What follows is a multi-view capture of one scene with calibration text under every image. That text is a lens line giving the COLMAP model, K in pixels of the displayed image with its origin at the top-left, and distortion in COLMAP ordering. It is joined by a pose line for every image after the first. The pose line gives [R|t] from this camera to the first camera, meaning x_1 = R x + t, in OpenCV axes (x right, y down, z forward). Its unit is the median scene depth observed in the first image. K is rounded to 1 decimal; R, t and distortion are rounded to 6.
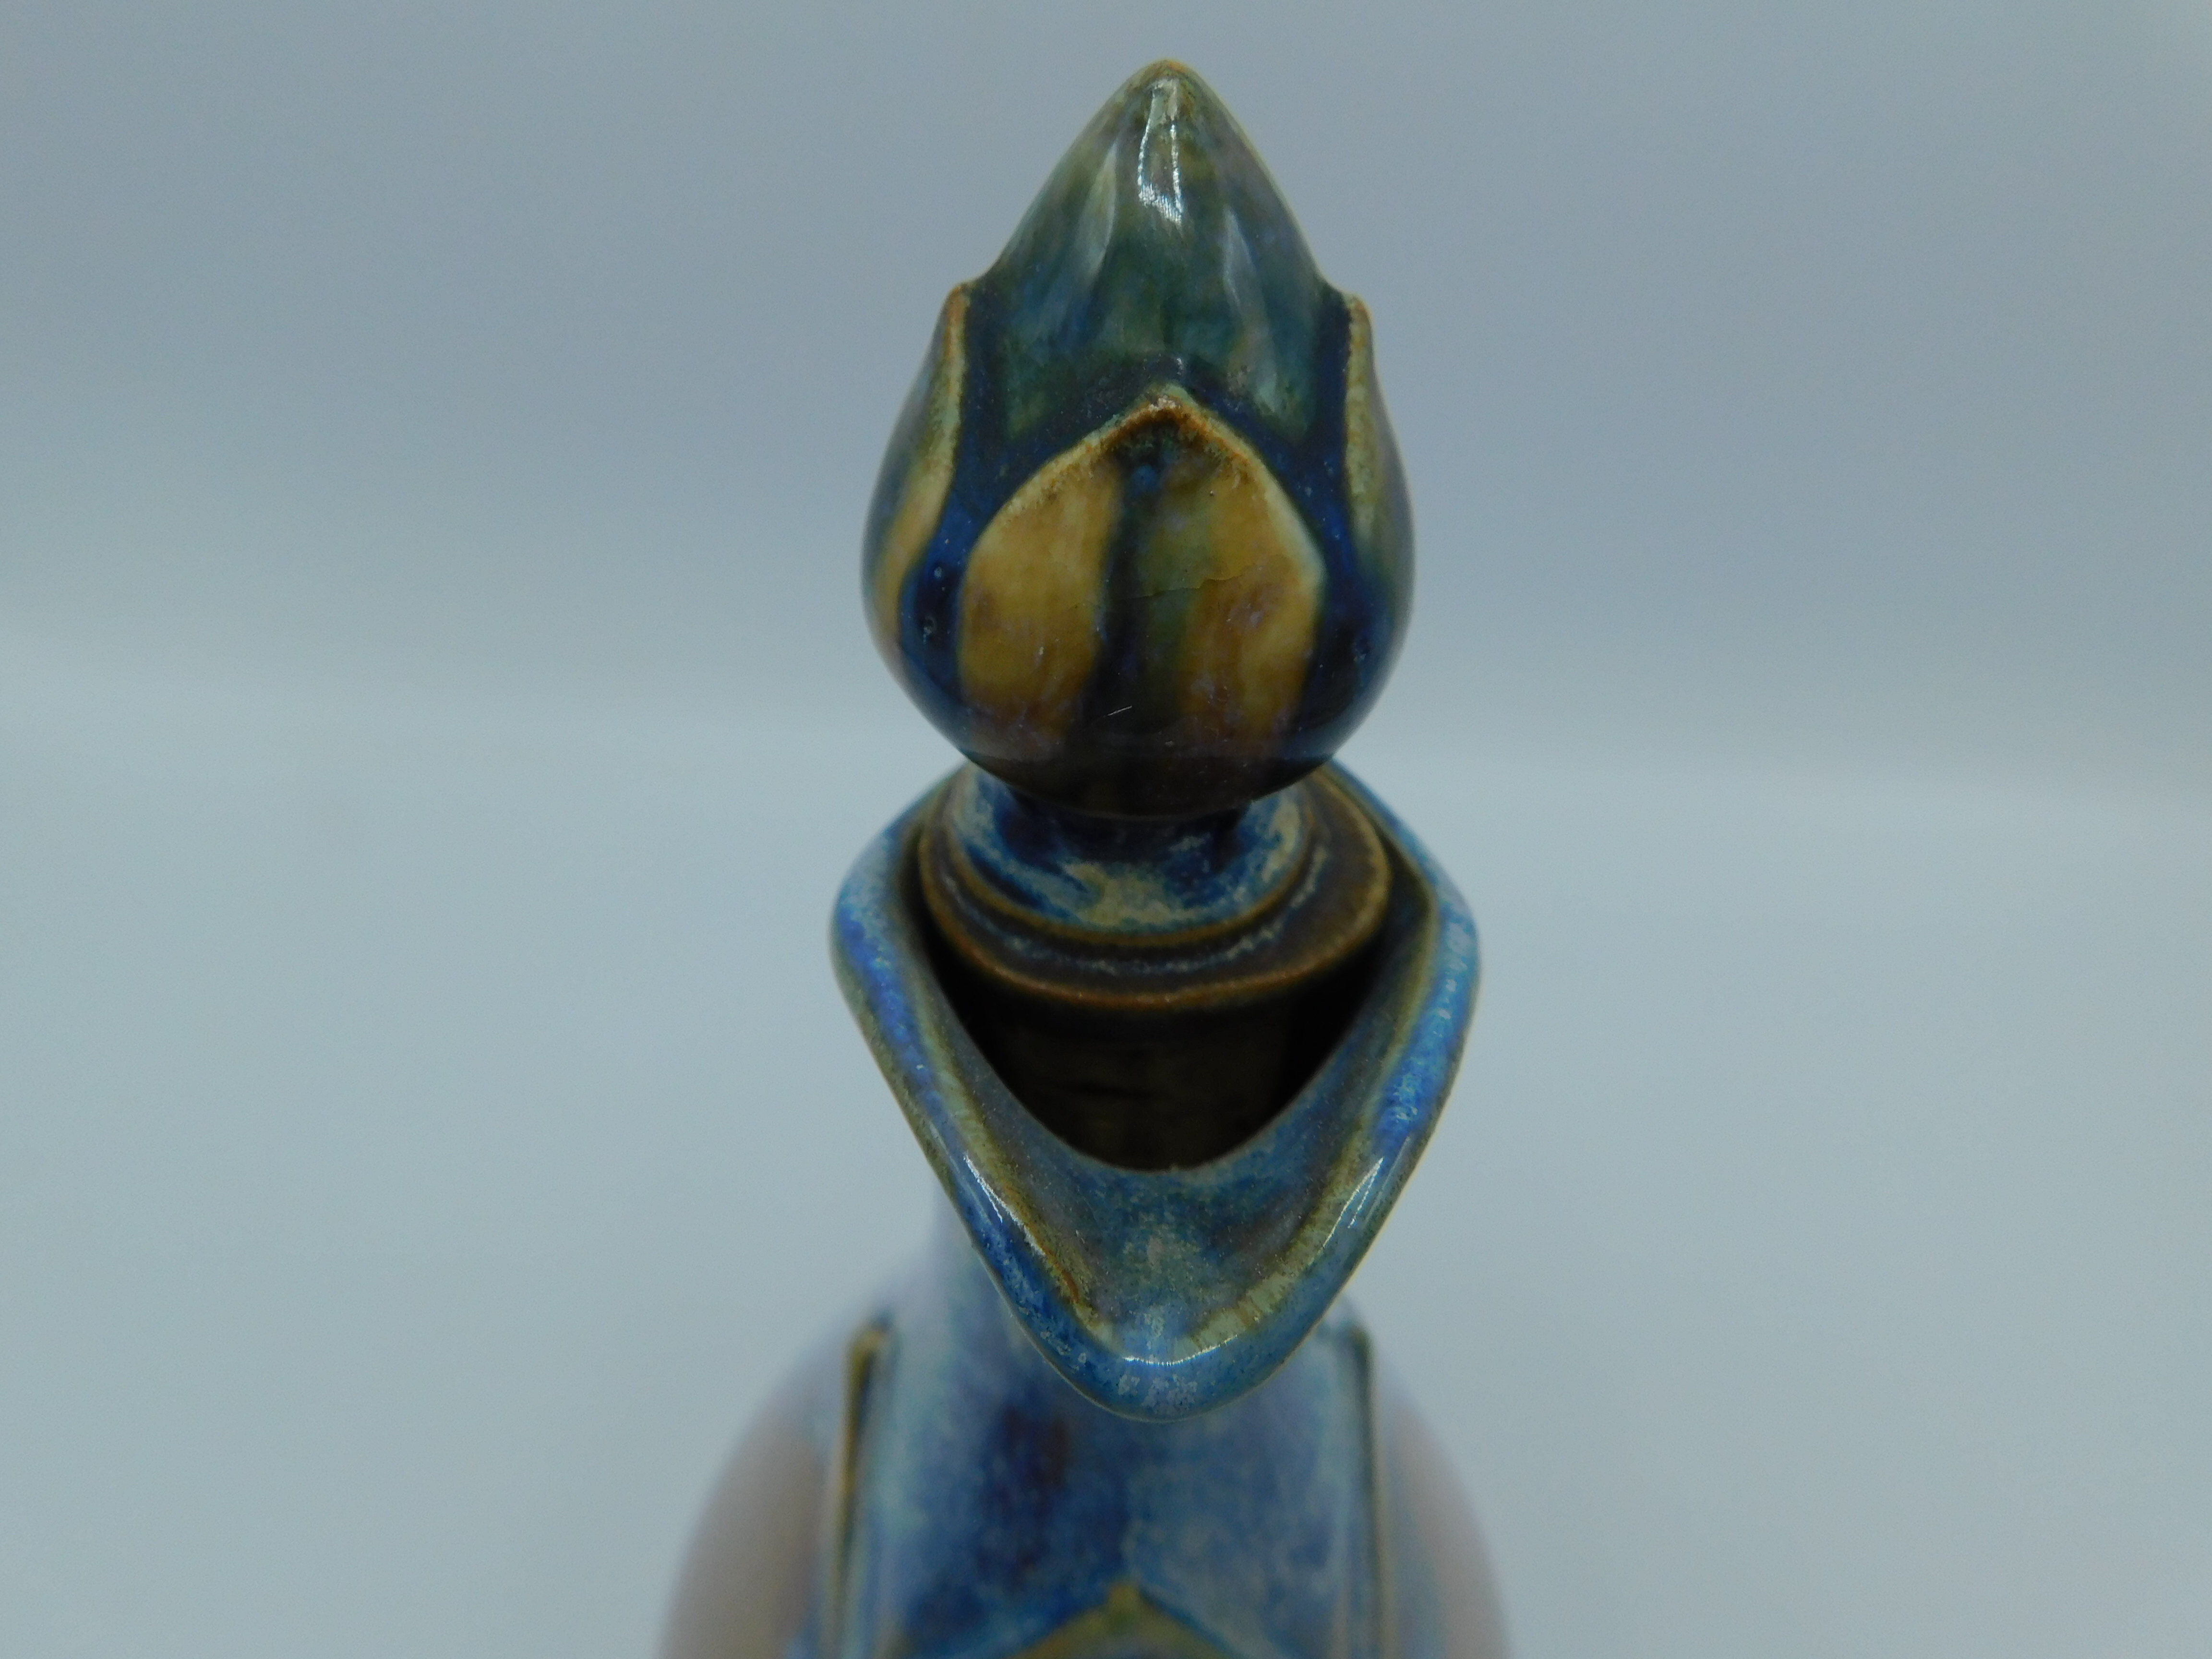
lens RADIAL K [[1464.8, 0, 1106.0], [0, 1464.8, 829.5], [0, 0, 1]] dist [-0.039417, 0.000719]
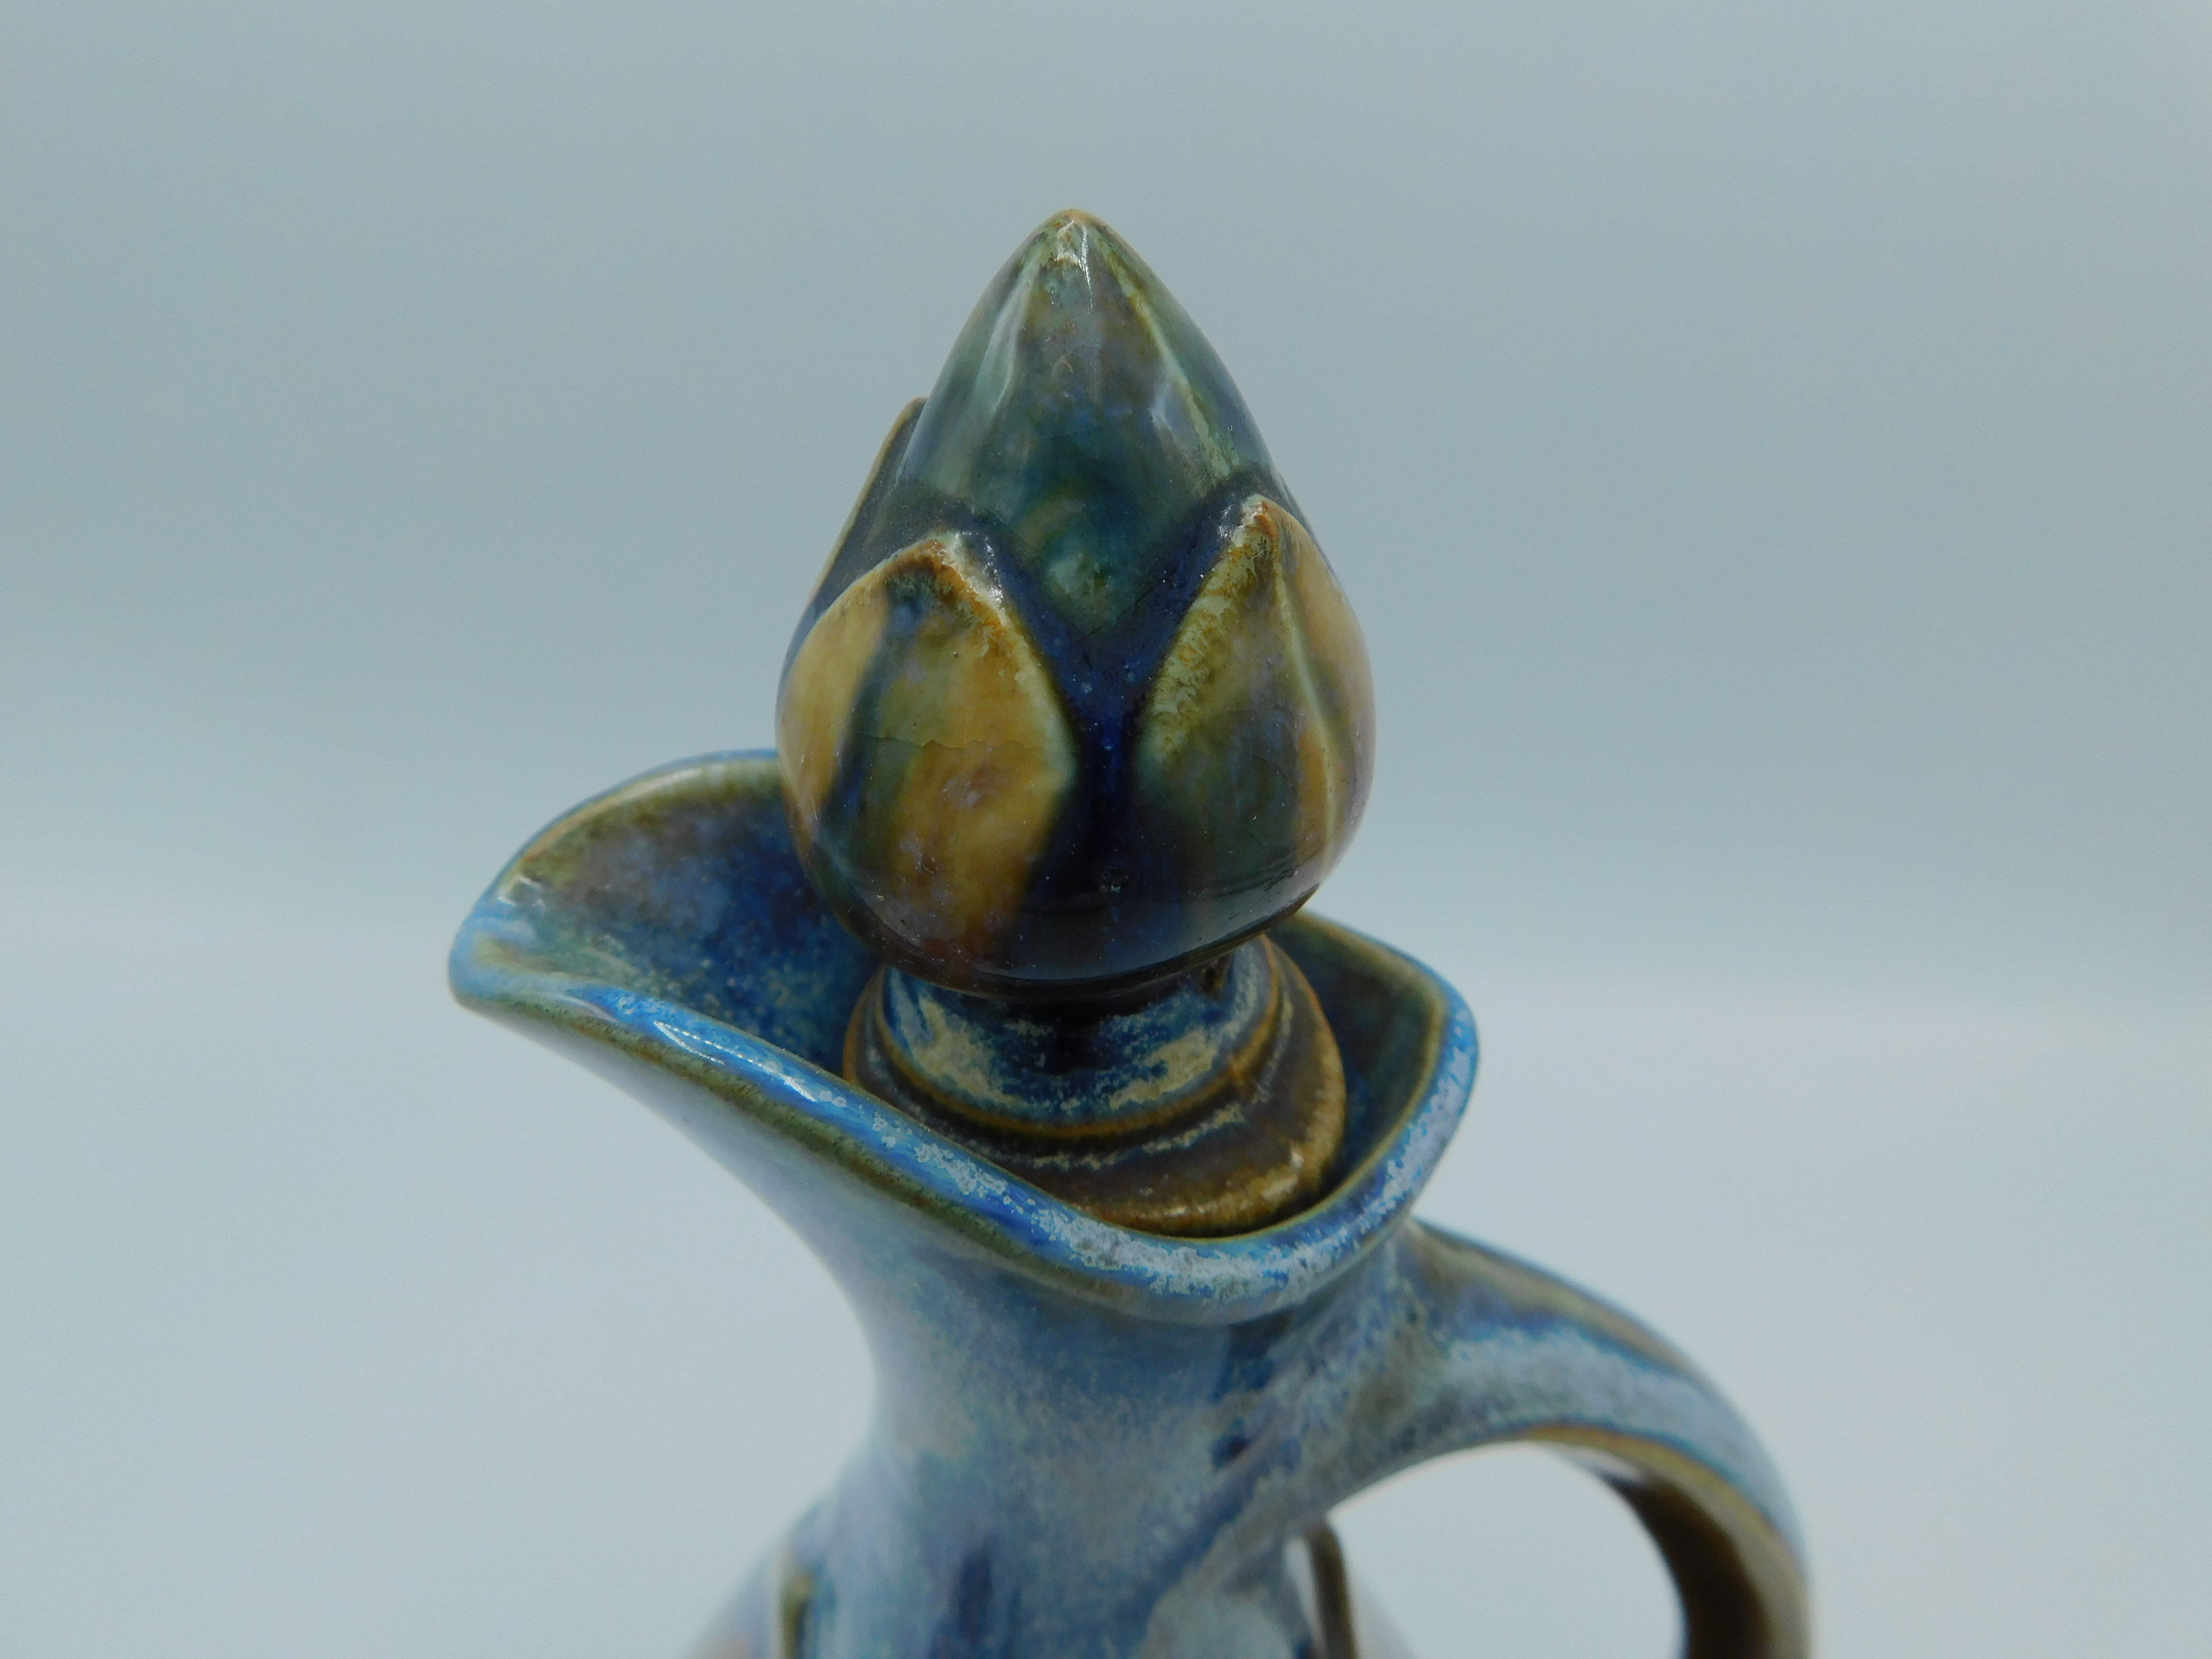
lens RADIAL K [[1397.0, 0, 1106.0], [0, 1397.0, 829.5], [0, 0, 1]] dist [0.038601, 0.000286]
pose [[0.812298, 0.338483, -0.474974, 0.562592], [-0.381937, 0.924173, 0.005412, -0.154921], [0.440790, 0.177014, 0.879983, 0.256719]]
